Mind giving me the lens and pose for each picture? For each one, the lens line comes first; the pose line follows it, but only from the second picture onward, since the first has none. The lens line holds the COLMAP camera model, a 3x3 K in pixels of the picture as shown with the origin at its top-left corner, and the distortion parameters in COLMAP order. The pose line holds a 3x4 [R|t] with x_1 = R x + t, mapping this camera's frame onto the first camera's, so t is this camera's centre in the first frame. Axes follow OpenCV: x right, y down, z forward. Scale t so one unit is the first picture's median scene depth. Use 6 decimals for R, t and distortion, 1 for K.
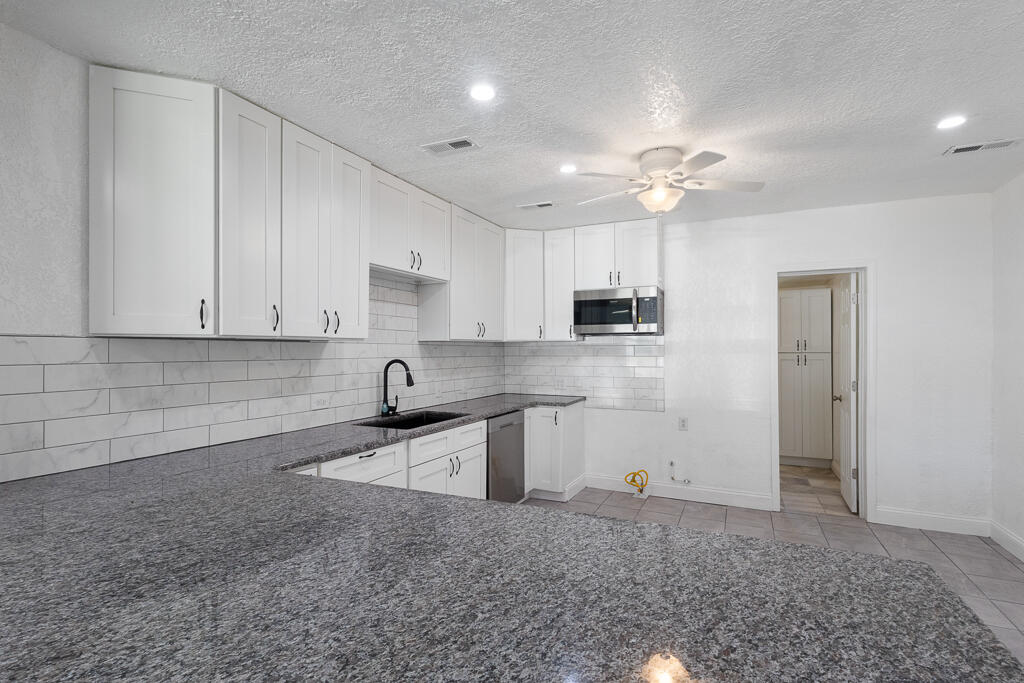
lens RADIAL K [[482.9, 0, 516.8], [0, 482.9, 341.3], [0, 0, 1]] dist [0.001320, 0.000419]
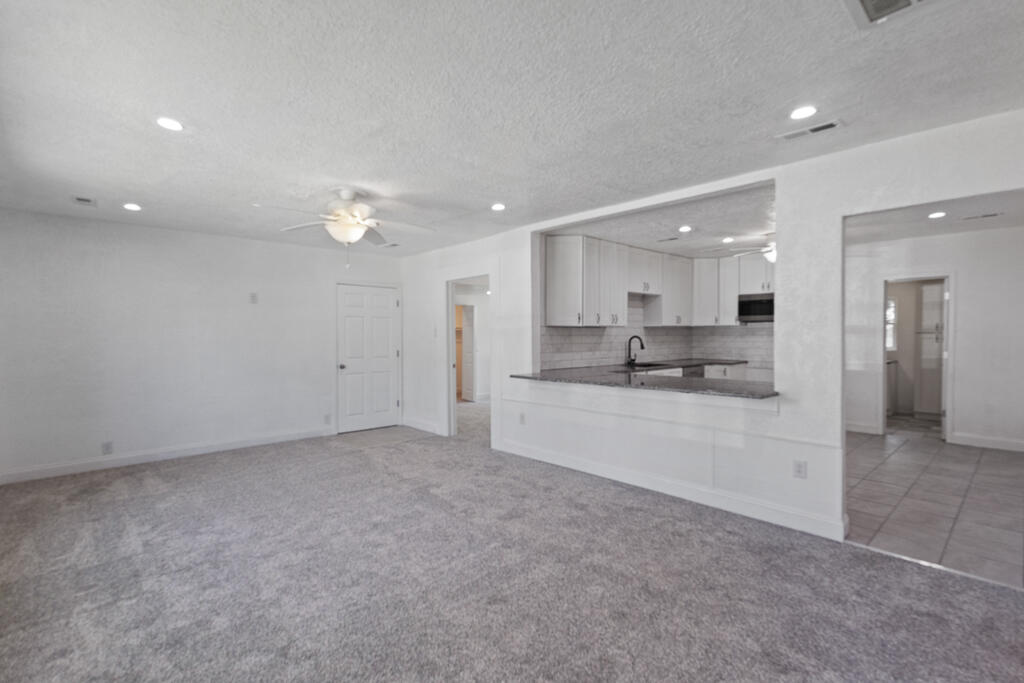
lens RADIAL K [[472.0, 0, 511.7], [0, 472.0, 345.8], [0, 0, 1]] dist [0.001217, 0.000723]
pose [[0.926764, 0.007780, -0.375563, 0.012078], [0.008746, 0.999068, 0.042277, -0.008786], [0.375542, -0.042466, 0.925832, -0.943097]]
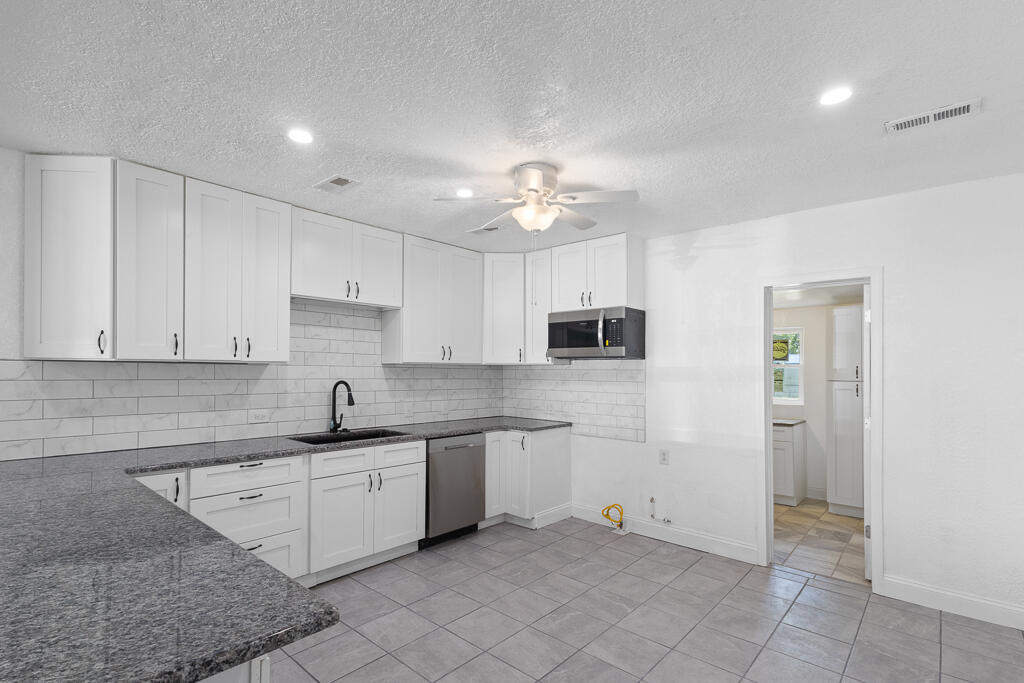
lens RADIAL K [[483.5, 0, 512.0], [0, 483.5, 359.3], [0, 0, 1]] dist [0.001924, 0.000324]
pose [[0.959470, 0.004986, -0.281766, 0.397255], [-0.007025, 0.999956, -0.006229, -0.006240], [0.281723, 0.007956, 0.959463, 0.055514]]
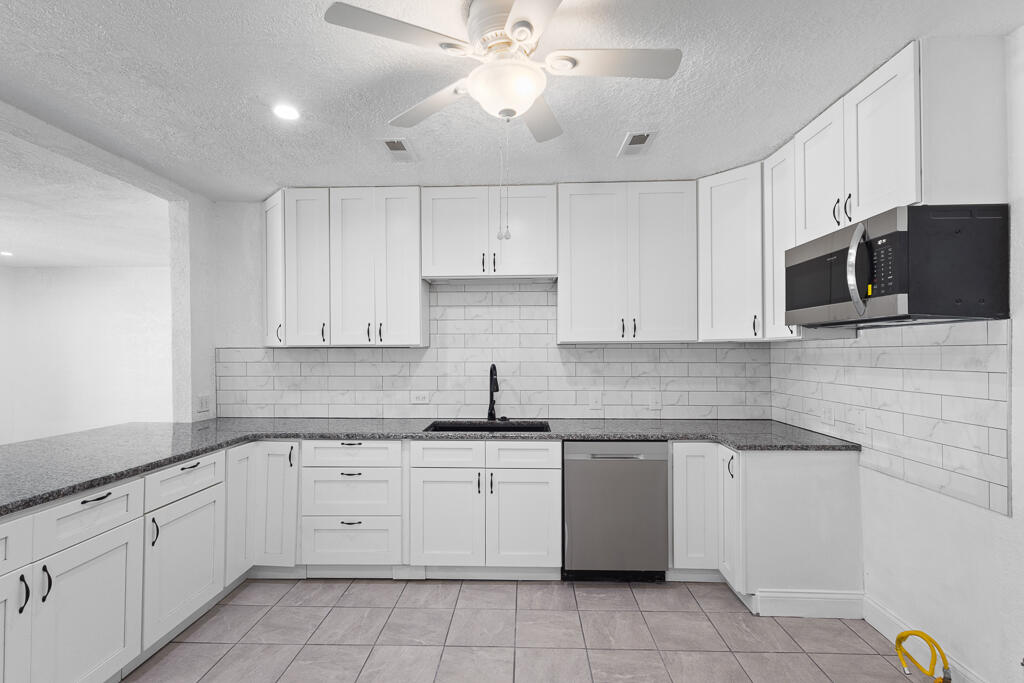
lens RADIAL K [[472.0, 0, 511.7], [0, 472.0, 345.8], [0, 0, 1]] dist [0.001217, 0.000723]
pose [[0.396212, -0.009854, -0.918106, 0.613847], [0.018953, 0.999817, -0.002552, 0.002944], [0.917963, -0.016390, 0.396326, 0.604080]]
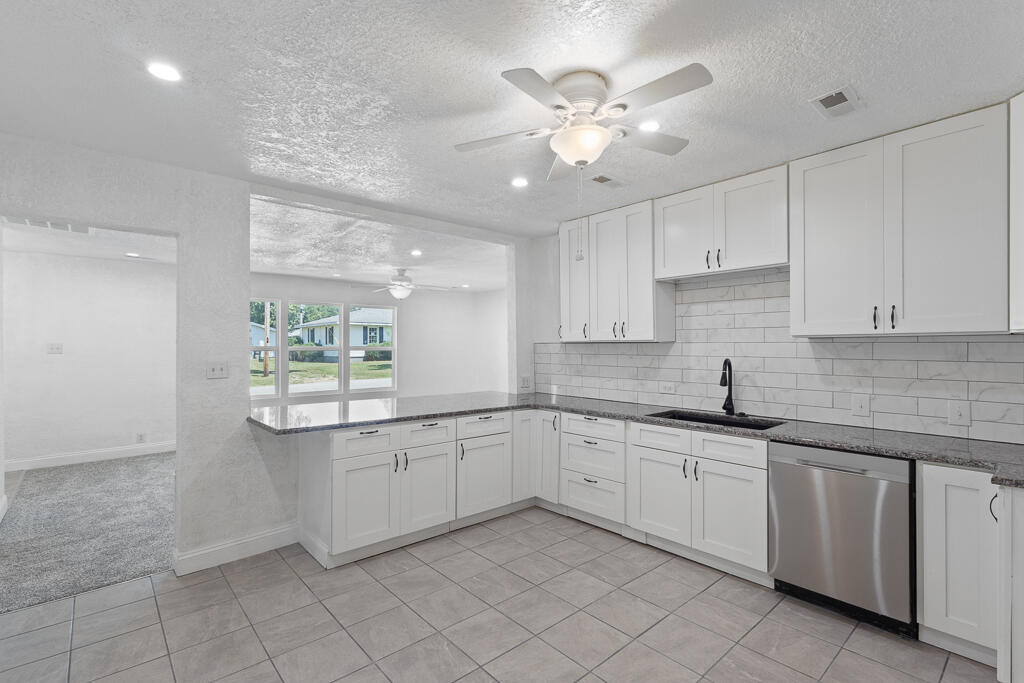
lens RADIAL K [[472.0, 0, 511.7], [0, 472.0, 345.8], [0, 0, 1]] dist [0.001217, 0.000723]
pose [[-0.396615, 0.001964, -0.917983, 0.764040], [0.018952, 0.999802, -0.006050, 0.007928], [0.917789, -0.019798, -0.396574, 0.909379]]
